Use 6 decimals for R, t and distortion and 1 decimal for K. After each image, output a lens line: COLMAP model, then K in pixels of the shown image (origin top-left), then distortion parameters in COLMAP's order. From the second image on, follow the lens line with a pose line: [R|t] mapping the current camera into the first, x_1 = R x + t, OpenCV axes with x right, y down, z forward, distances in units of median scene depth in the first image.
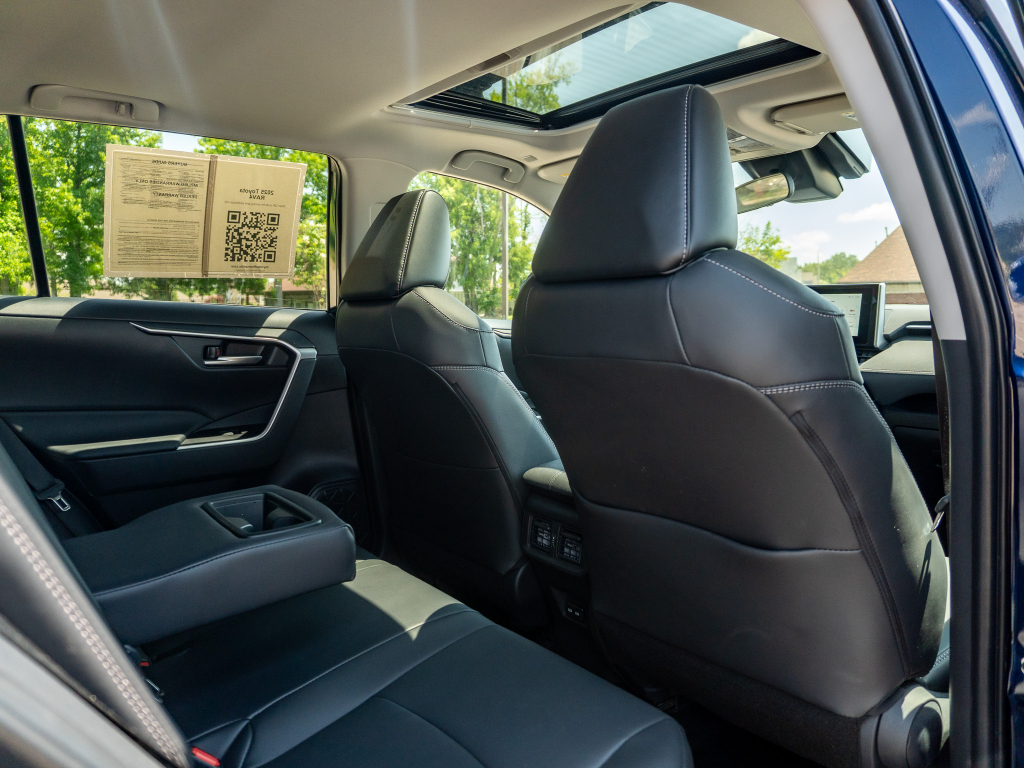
lens RADIAL K [[745.7, 0, 489.8], [0, 745.7, 388.9], [0, 0, 1]] dist [-0.008869, -0.003127]
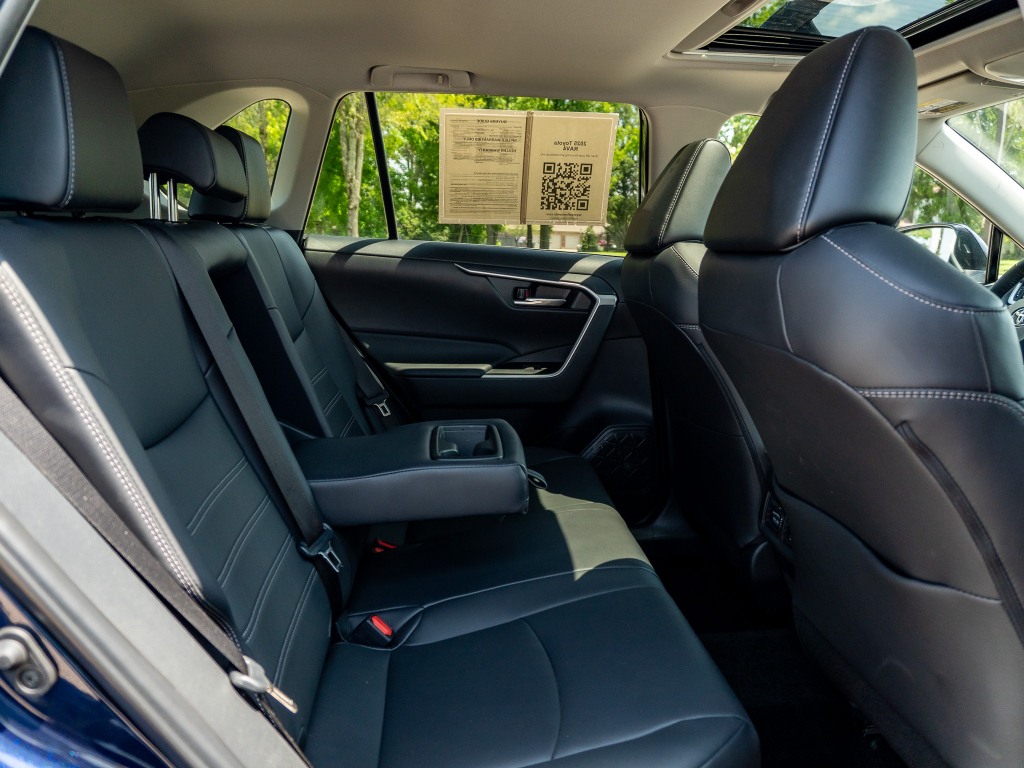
lens RADIAL K [[768.1, 0, 512.0], [0, 768.1, 384.0], [0, 0, 1]] dist [-0.006366, -0.005288]
pose [[0.856900, 0.122106, -0.500811, 0.202577], [-0.084289, 0.991654, 0.097562, -0.026035], [0.508544, -0.041388, 0.860041, 0.009351]]
